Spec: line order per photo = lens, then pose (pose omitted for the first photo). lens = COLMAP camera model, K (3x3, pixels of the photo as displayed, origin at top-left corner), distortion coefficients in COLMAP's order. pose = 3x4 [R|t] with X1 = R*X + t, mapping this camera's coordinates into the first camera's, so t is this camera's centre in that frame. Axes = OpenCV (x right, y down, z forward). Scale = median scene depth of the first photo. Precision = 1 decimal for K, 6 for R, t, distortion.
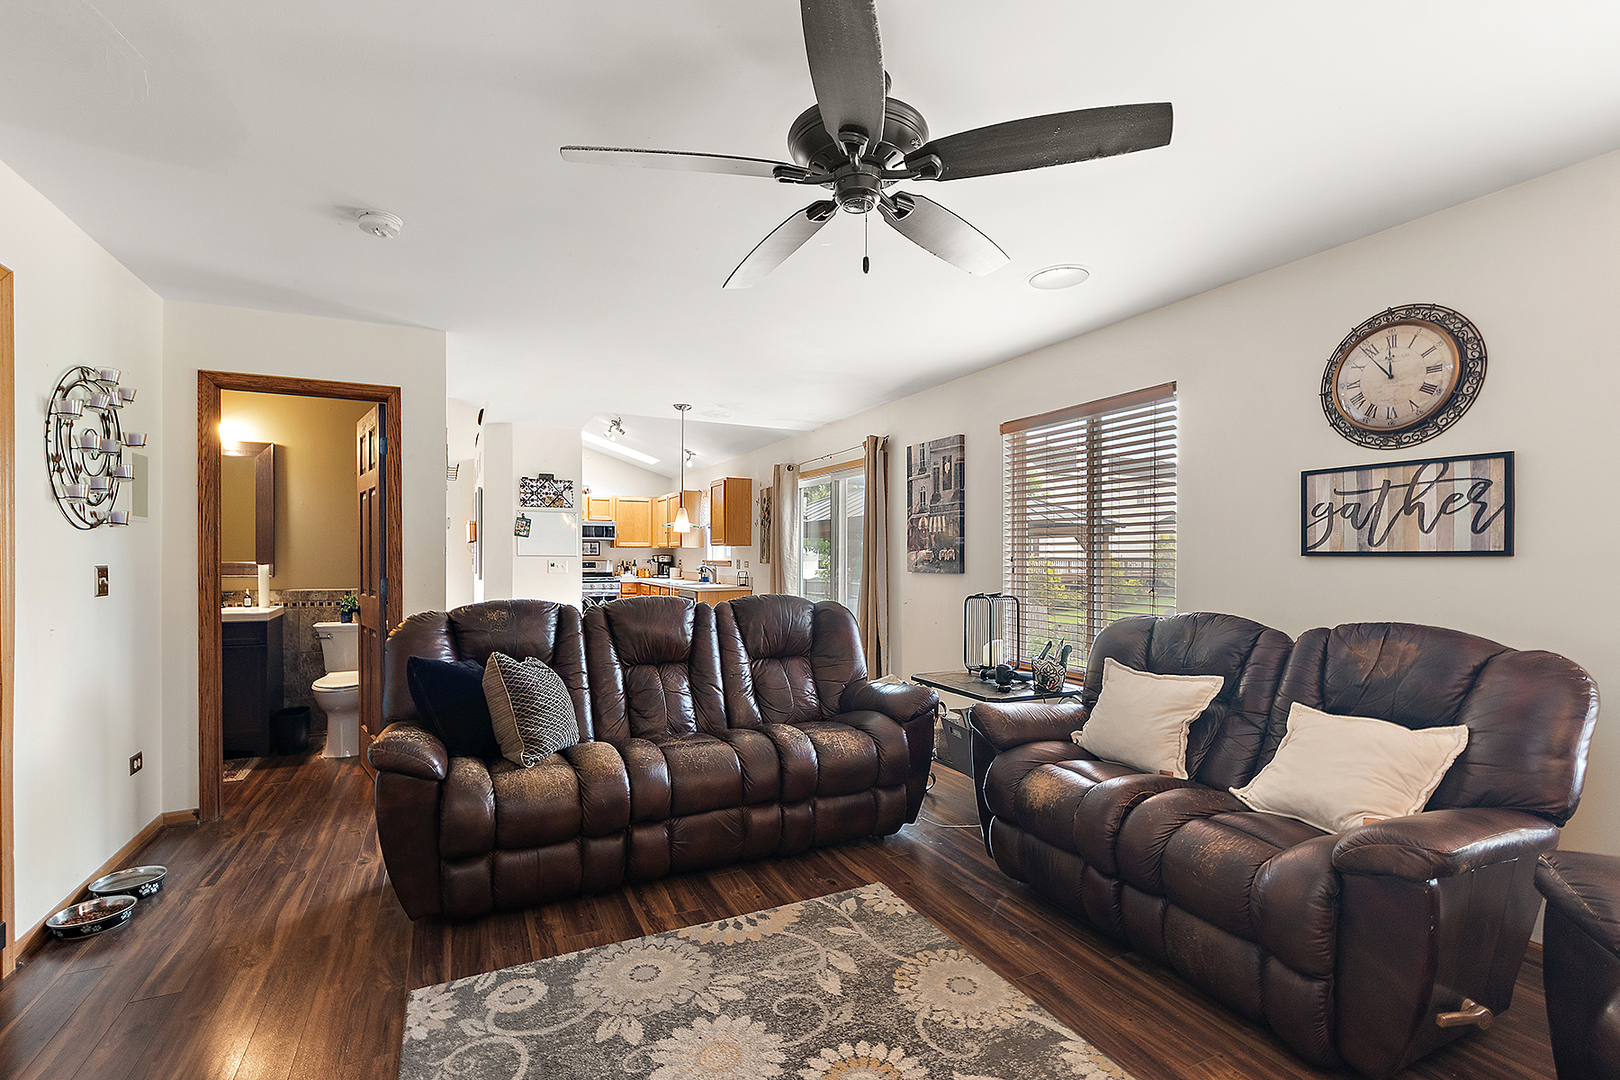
lens RADIAL K [[728.7, 0, 805.0], [0, 728.7, 548.5], [0, 0, 1]] dist [0.001070, -0.000856]
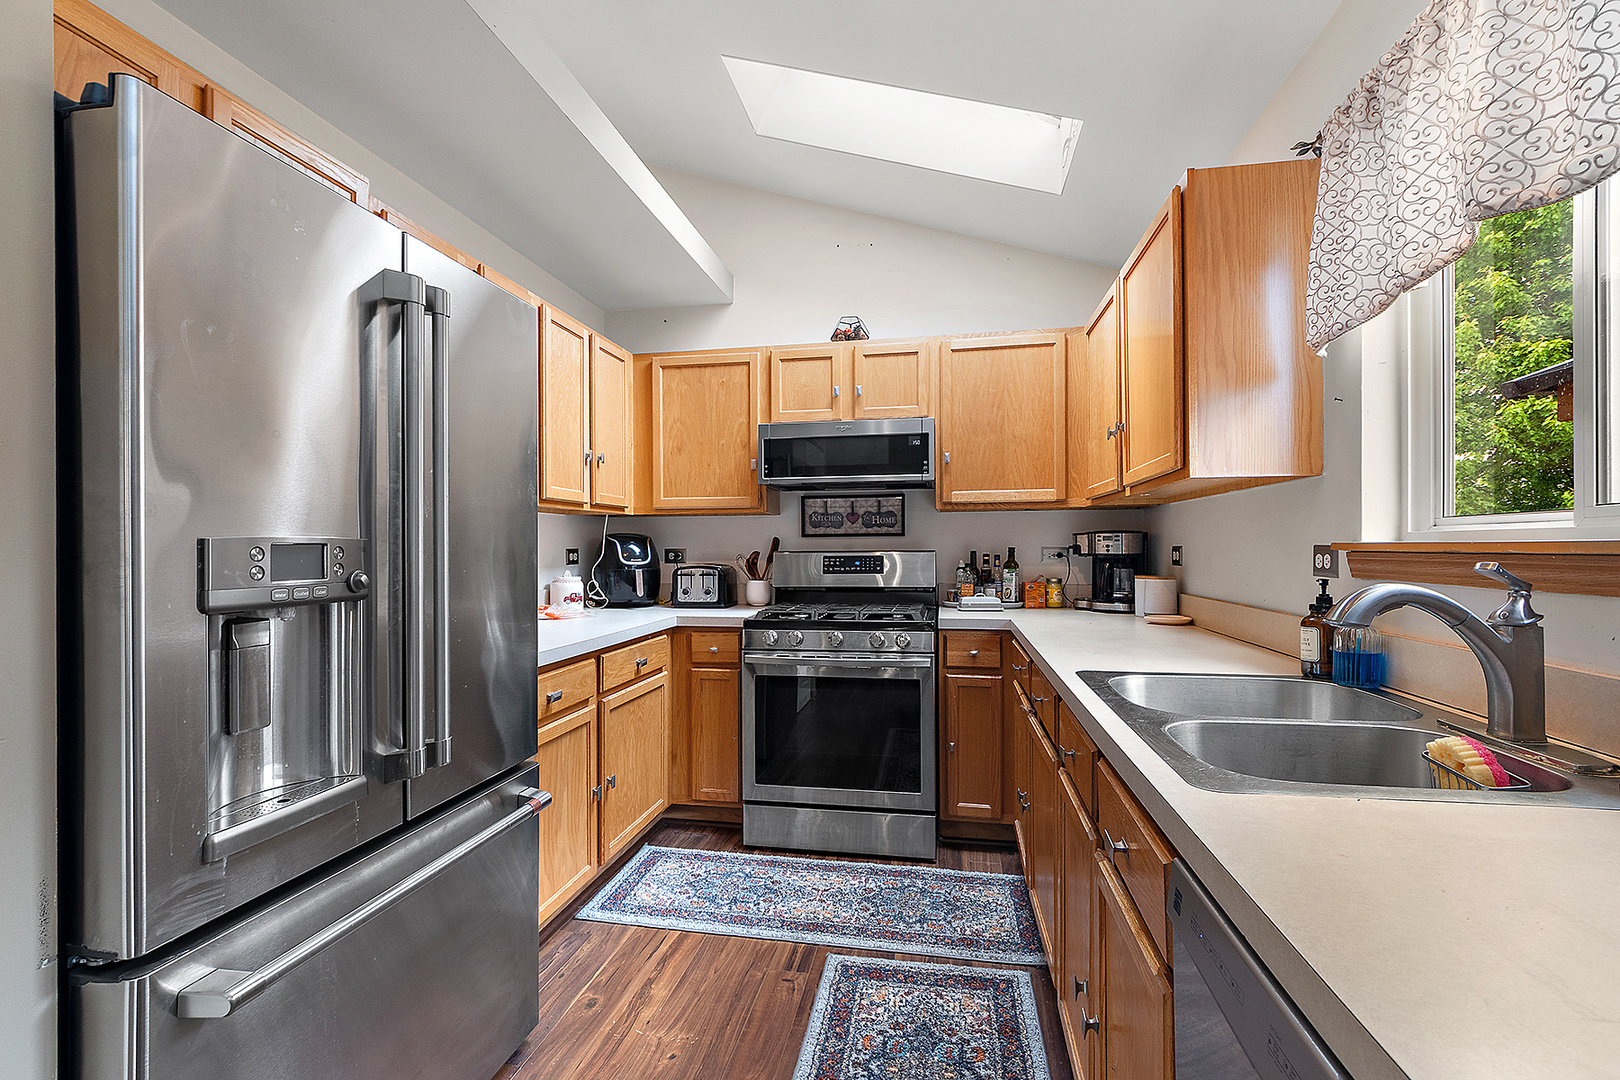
lens RADIAL K [[729.2, 0, 800.8], [0, 729.2, 553.6], [0, 0, 1]] dist [-0.001024, 0.000590]
pose [[0.800148, -0.002499, -0.599797, -0.134407], [0.013266, 0.999820, 0.013531, 0.013844], [0.599656, -0.018784, 0.800038, 0.781915]]
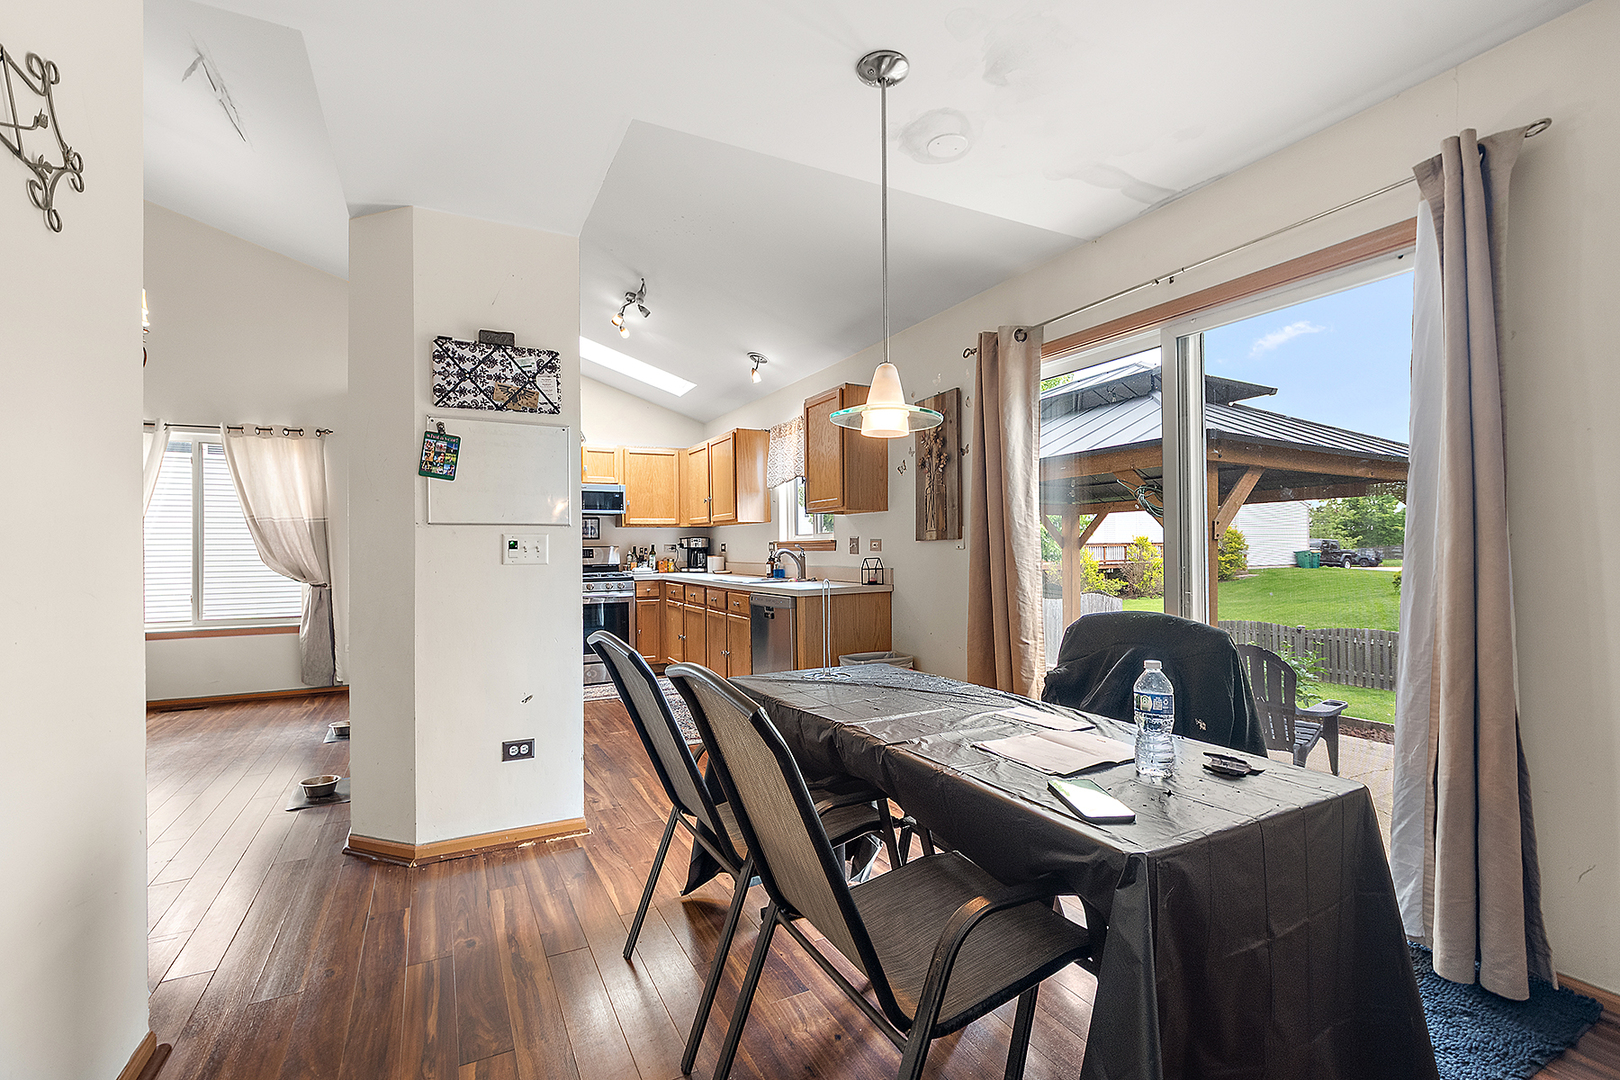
lens RADIAL K [[728.7, 0, 805.0], [0, 728.7, 548.5], [0, 0, 1]] dist [0.001070, -0.000856]
pose [[0.999633, -0.014035, 0.023190, -0.124963], [0.013771, 0.999839, 0.011510, 0.014469], [-0.023348, -0.011187, 0.999665, 0.381963]]
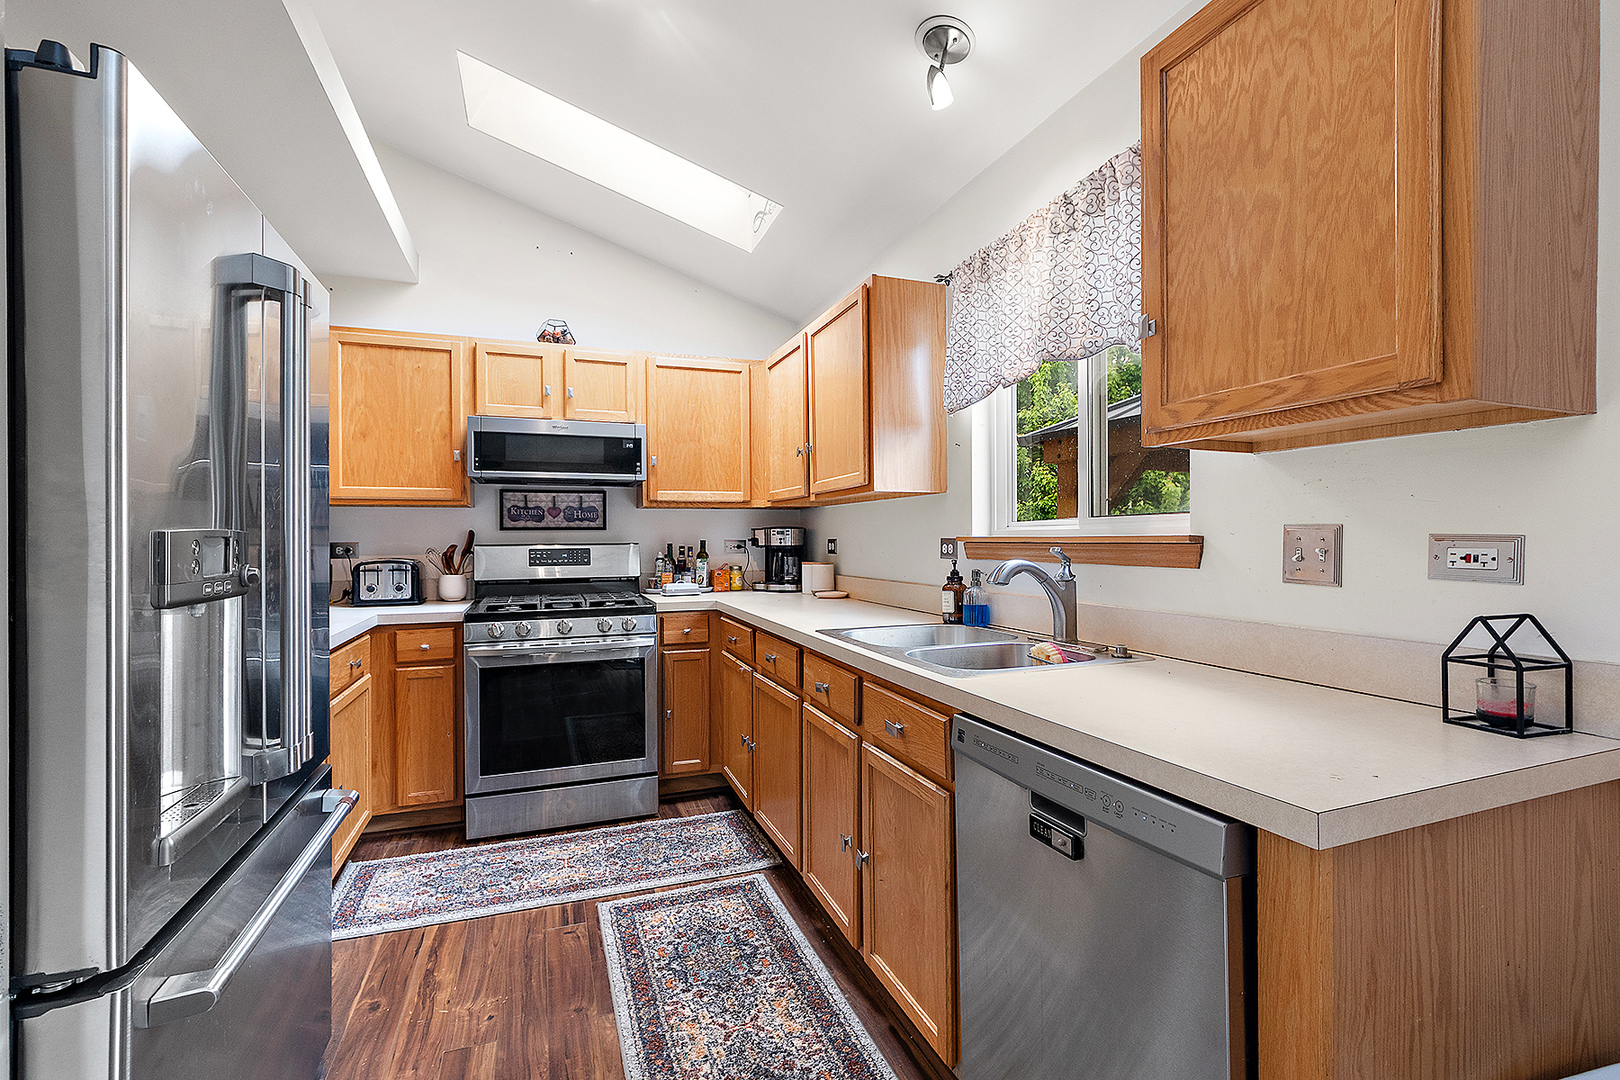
lens RADIAL K [[728.7, 0, 805.0], [0, 728.7, 548.5], [0, 0, 1]] dist [0.001070, -0.000856]
pose [[0.995073, -0.008162, -0.098804, -0.165510], [0.010438, 0.999691, 0.022546, 0.012980], [0.098589, -0.023467, 0.994852, 0.724419]]
